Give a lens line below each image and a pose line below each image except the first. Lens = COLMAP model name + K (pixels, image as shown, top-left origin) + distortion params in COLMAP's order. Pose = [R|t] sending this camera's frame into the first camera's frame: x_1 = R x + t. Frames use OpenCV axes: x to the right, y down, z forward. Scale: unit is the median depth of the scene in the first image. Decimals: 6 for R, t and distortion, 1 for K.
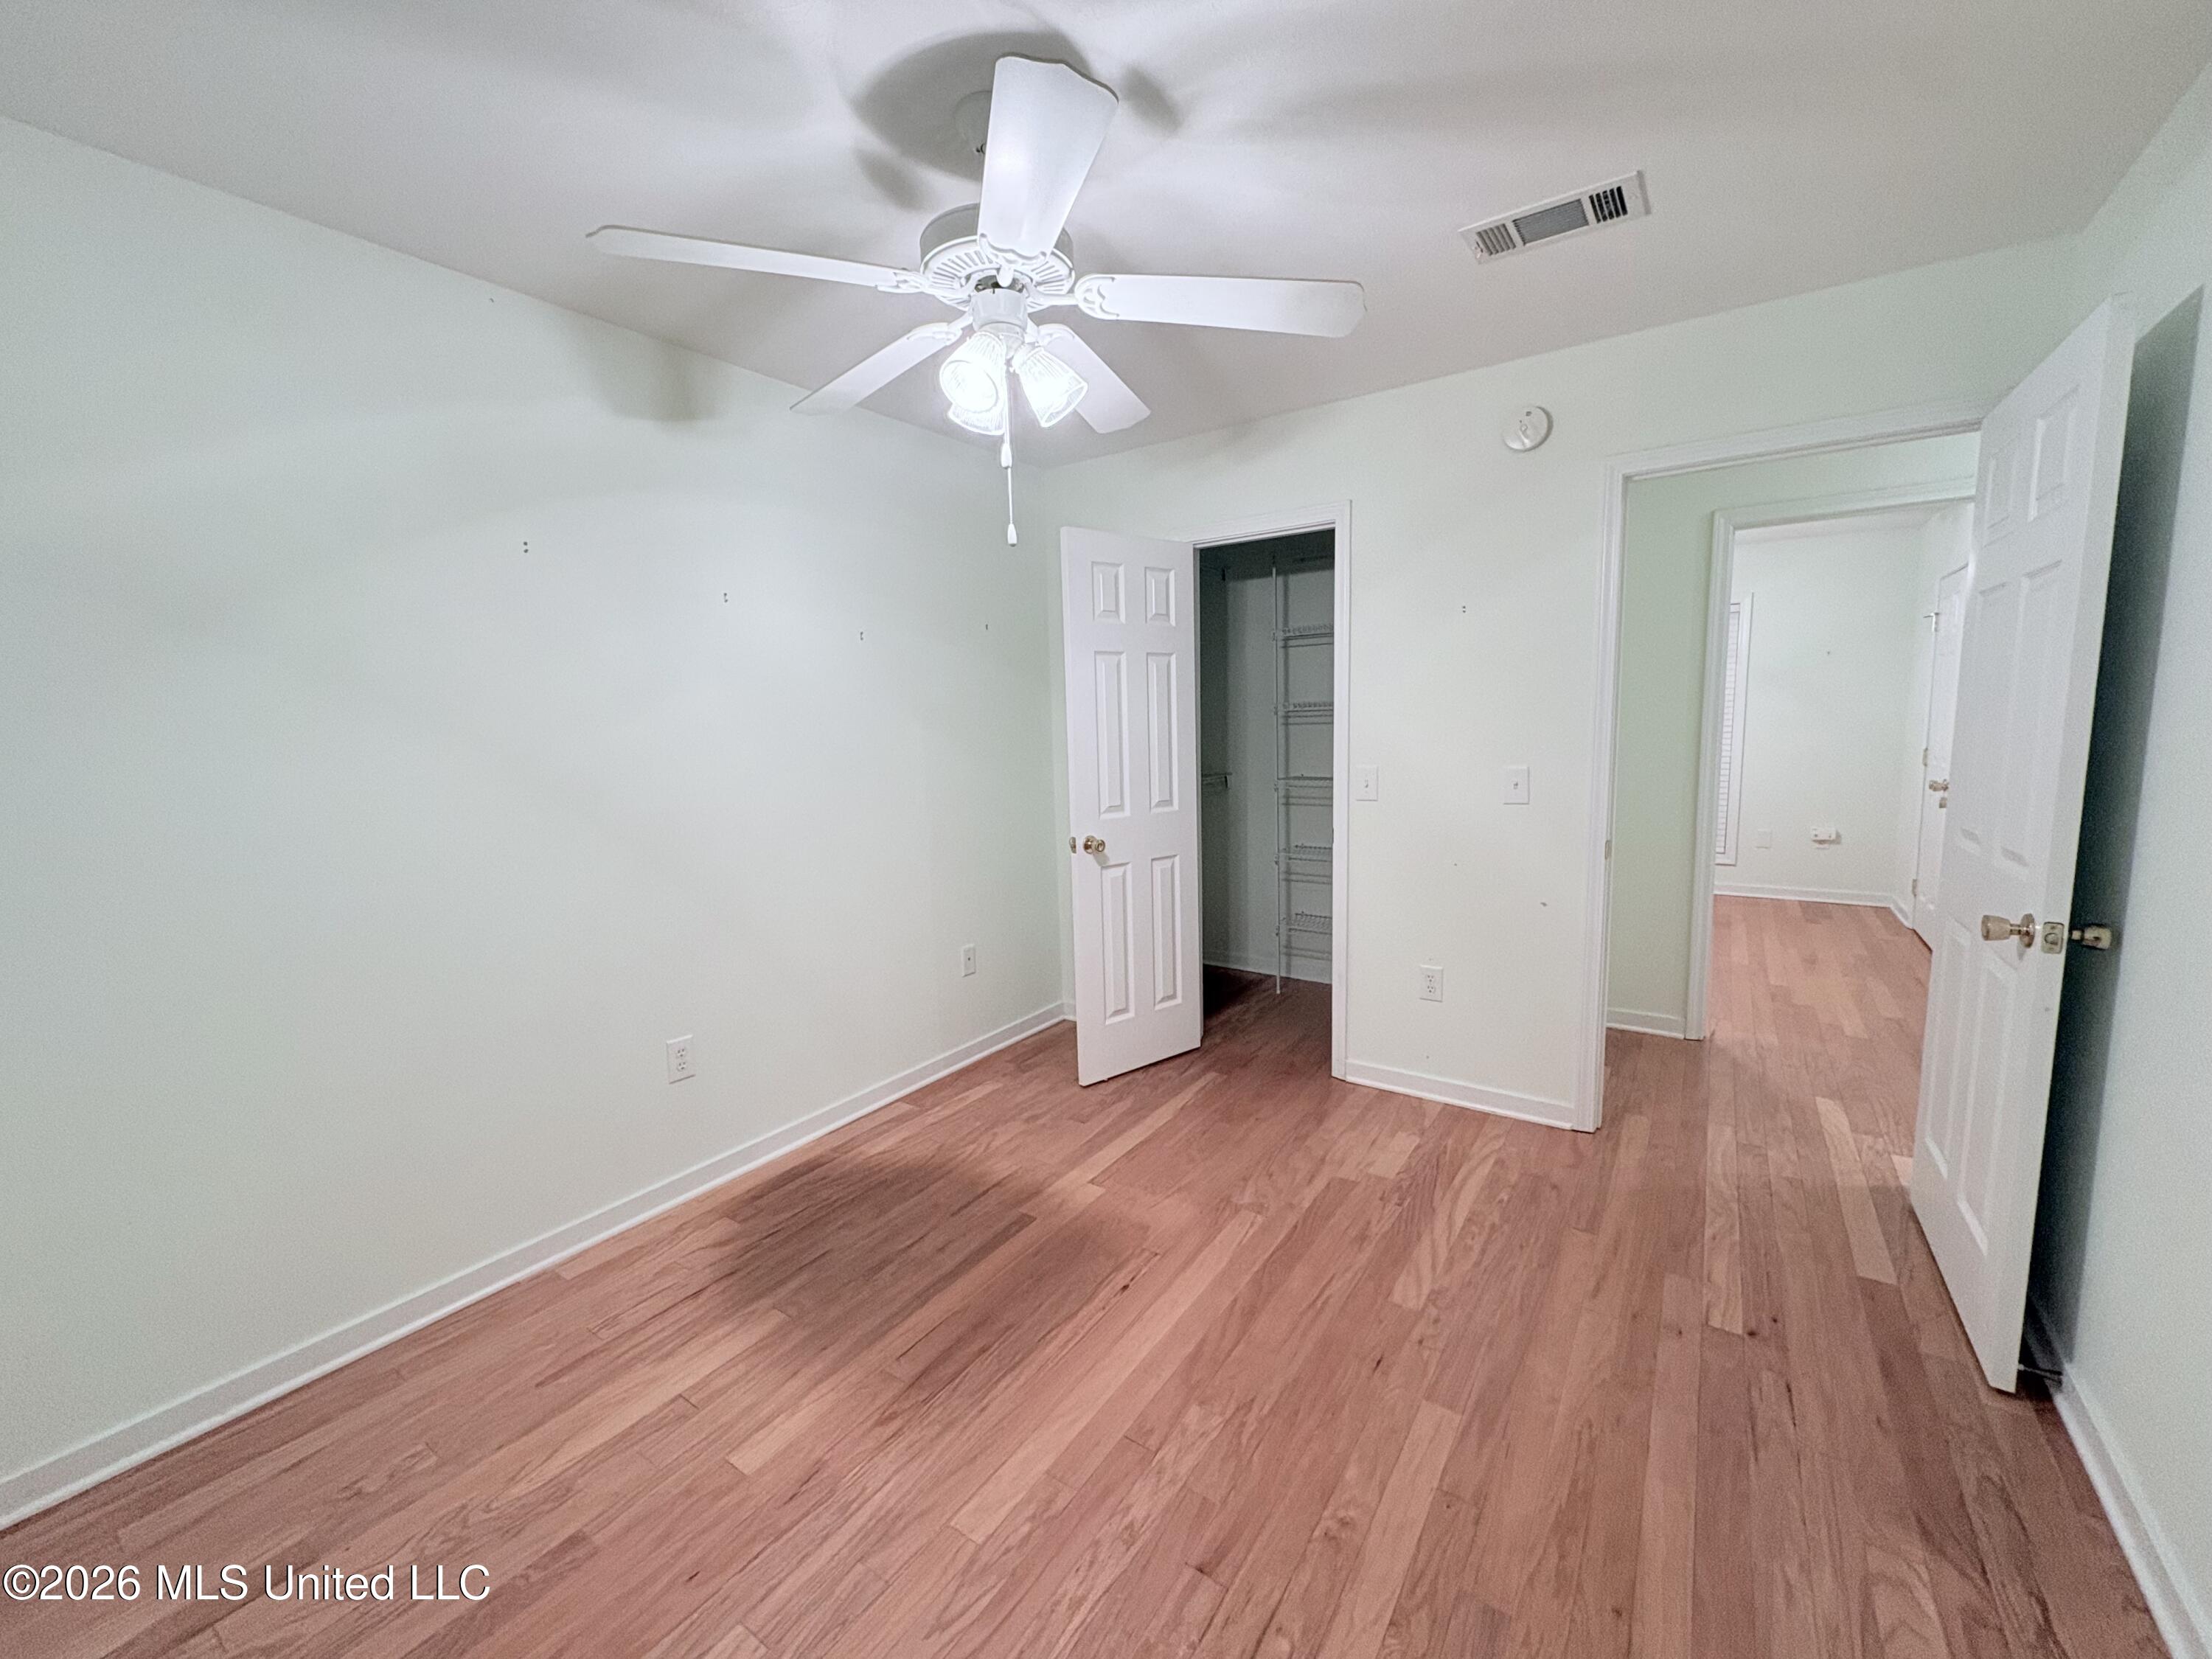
lens RADIAL K [[883.1, 0, 1105.1], [0, 883.1, 823.4], [0, 0, 1]] dist [0.000503, -0.000127]
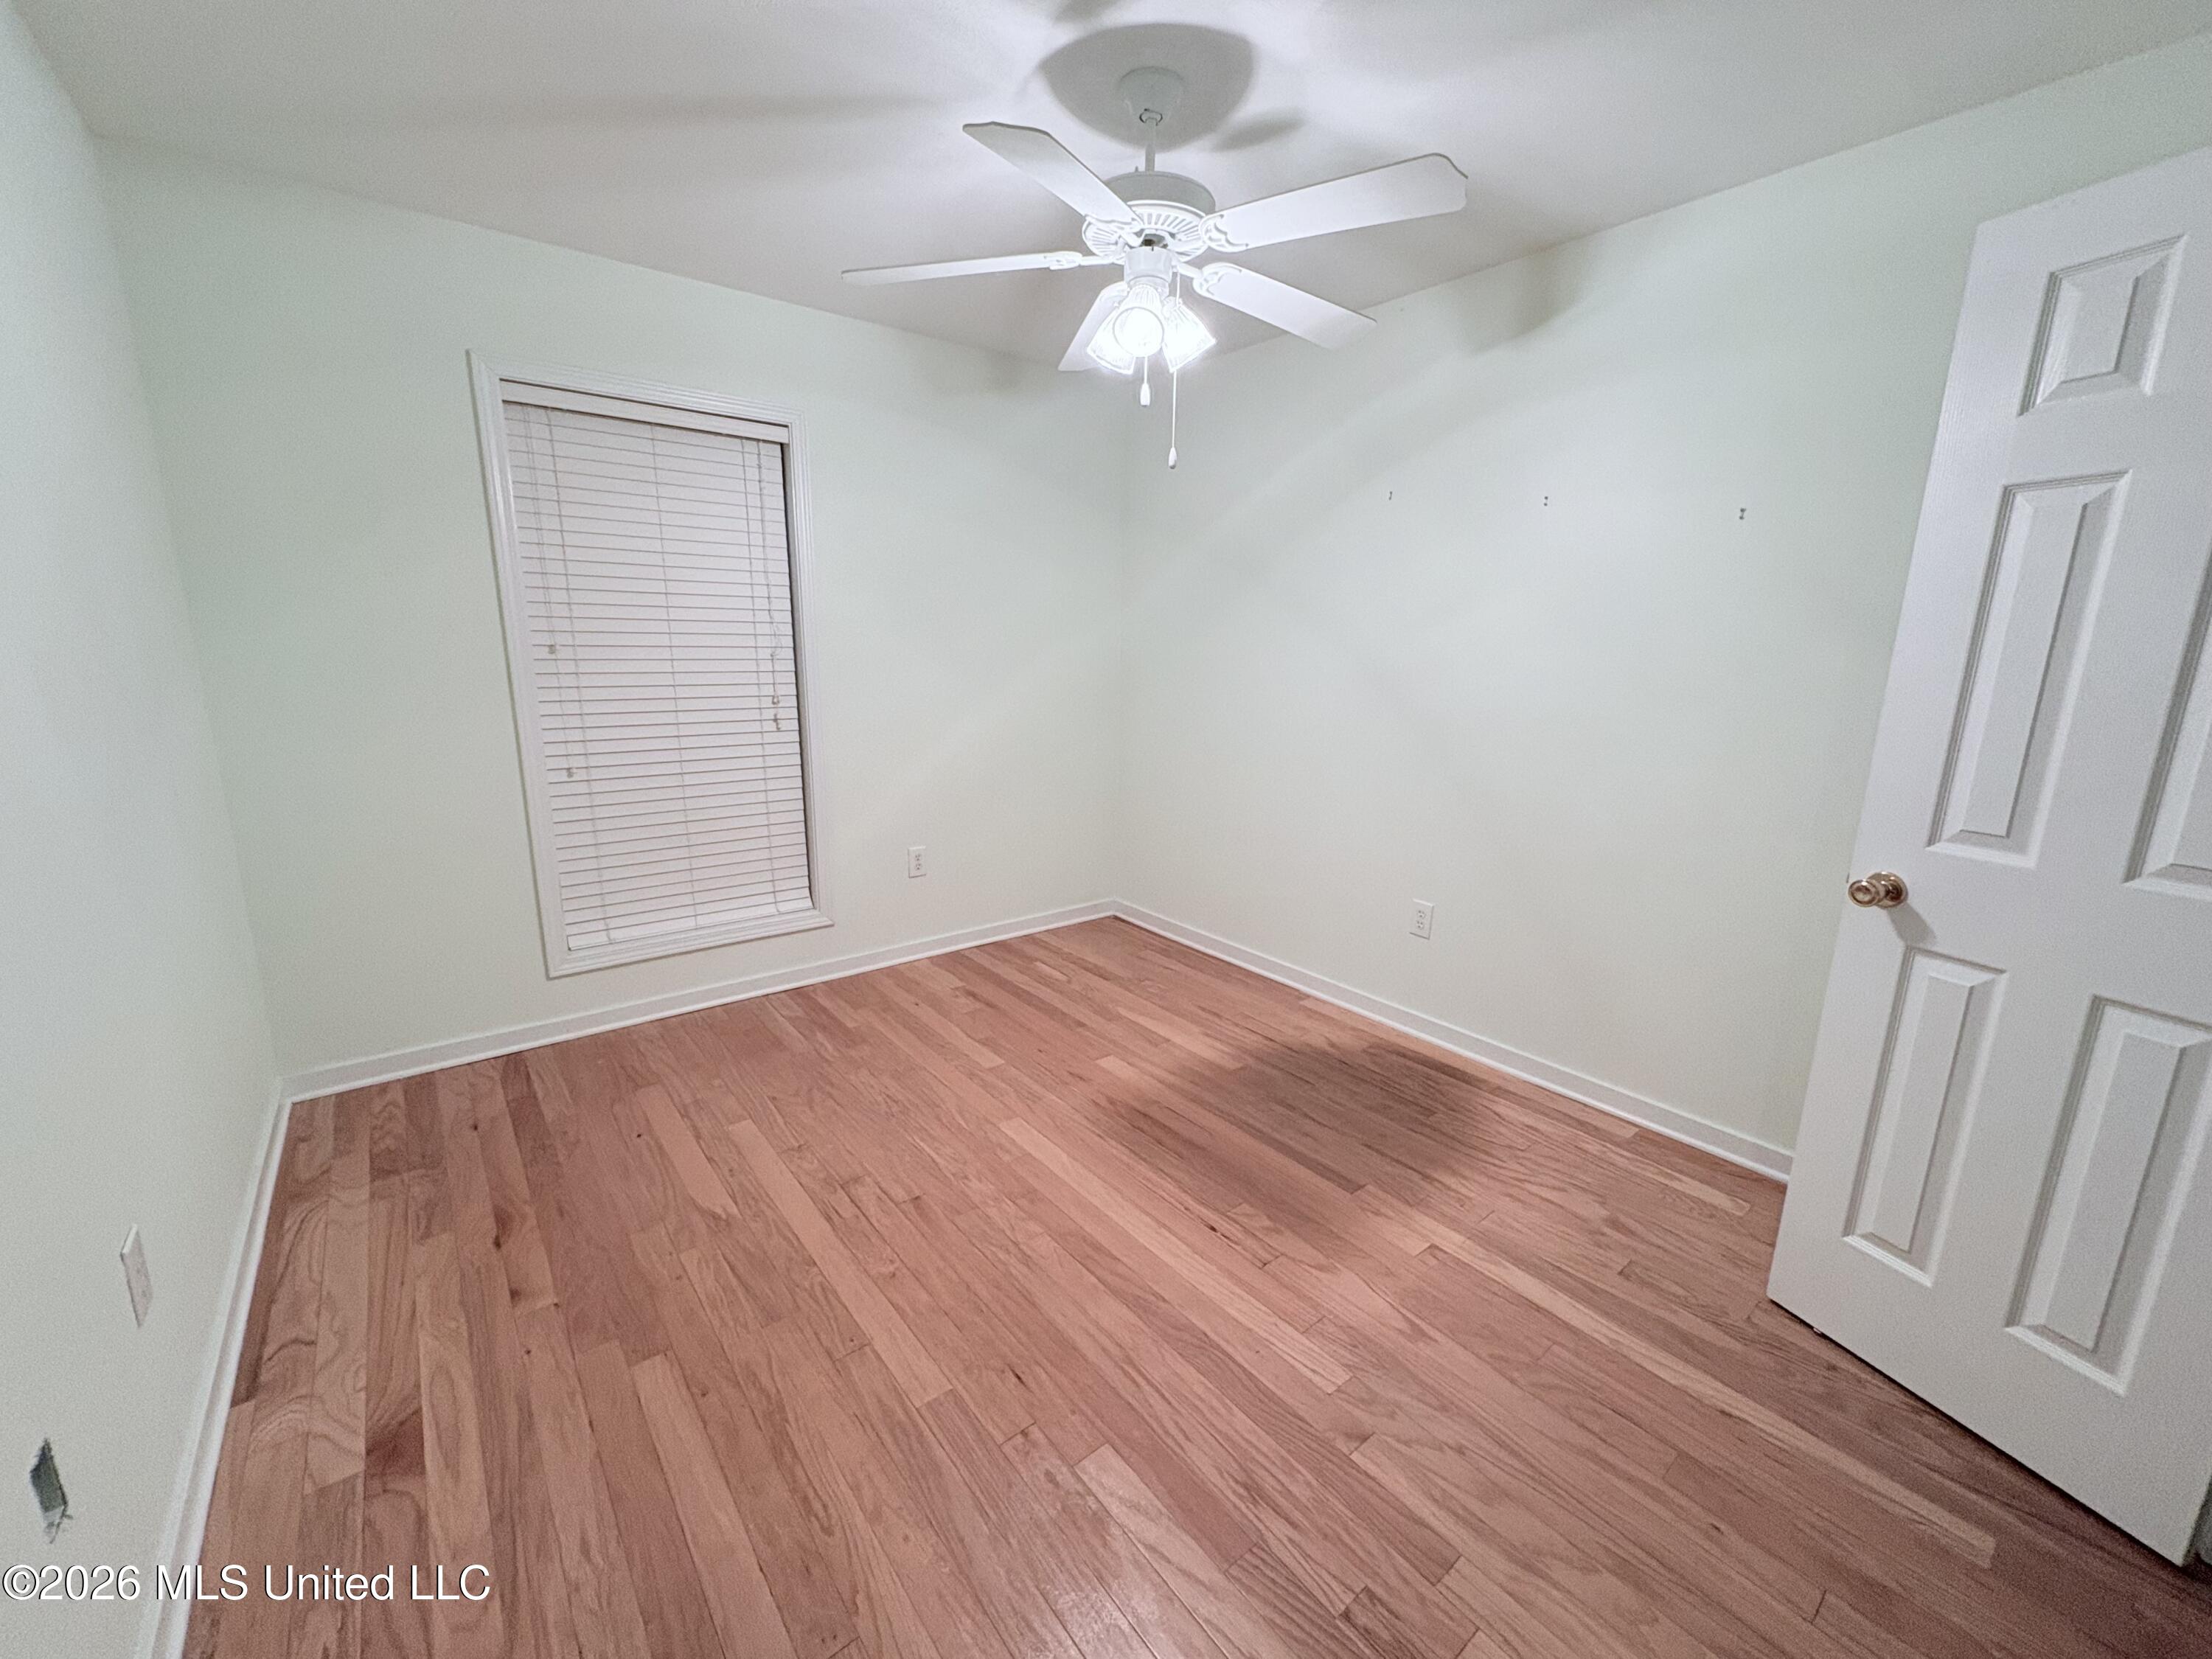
lens RADIAL K [[883.1, 0, 1108.4], [0, 883.1, 824.8], [0, 0, 1]] dist [0.000503, -0.000127]
pose [[-0.289083, 0.217320, -0.932311, 0.816577], [-0.121710, 0.957645, 0.260964, -0.127366], [0.949535, 0.188912, -0.250389, 0.998680]]
